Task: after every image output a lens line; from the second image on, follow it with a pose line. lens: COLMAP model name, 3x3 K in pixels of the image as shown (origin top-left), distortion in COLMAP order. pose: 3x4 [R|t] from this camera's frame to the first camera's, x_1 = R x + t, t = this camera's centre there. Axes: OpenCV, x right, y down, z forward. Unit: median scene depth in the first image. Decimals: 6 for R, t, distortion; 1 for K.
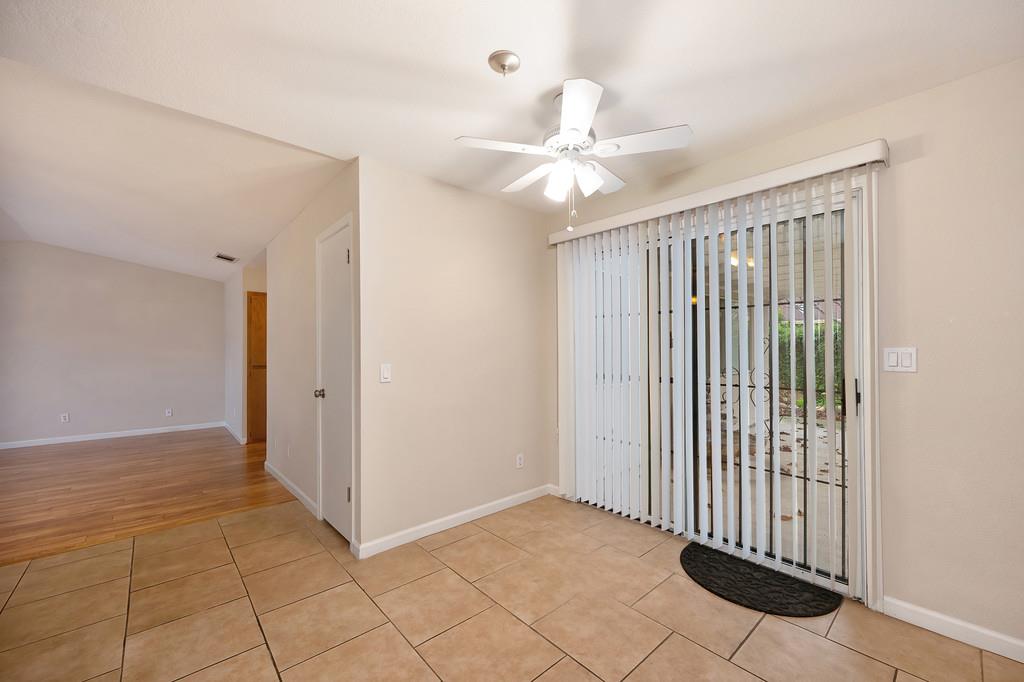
lens RADIAL K [[400.5, 0, 515.0], [0, 400.5, 347.4], [0, 0, 1]] dist [-0.003982, -0.000048]
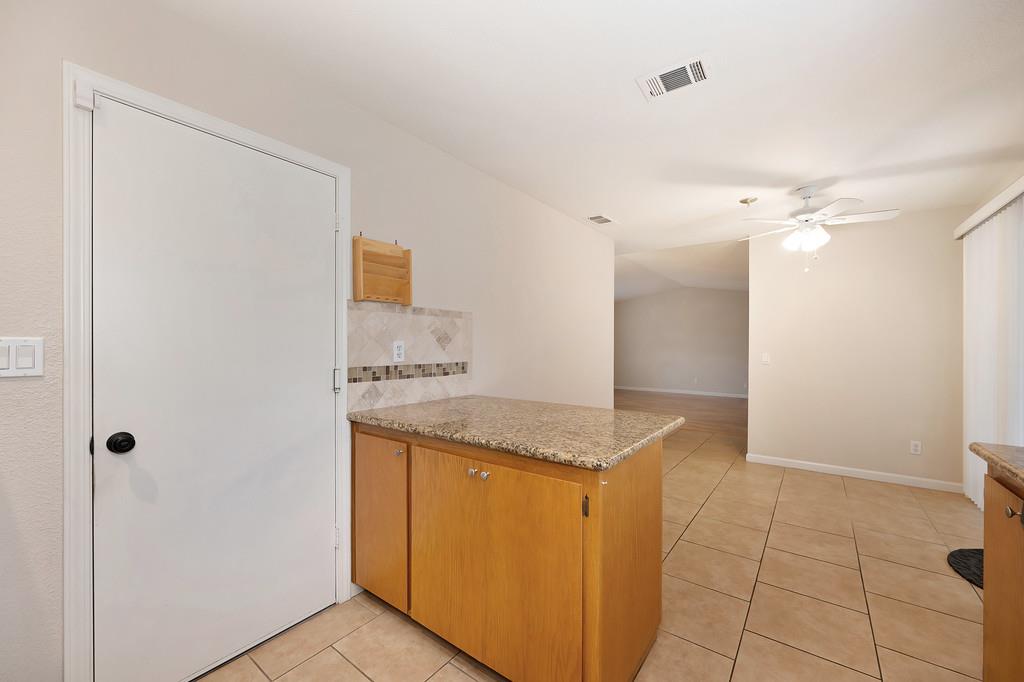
lens RADIAL K [[400.5, 0, 513.5], [0, 400.5, 343.1], [0, 0, 1]] dist [-0.003982, -0.000048]
pose [[0.198012, 0.002615, -0.980196, 1.264619], [0.008422, 0.999955, 0.004369, -0.017195], [0.980163, -0.009121, 0.197981, -0.405712]]
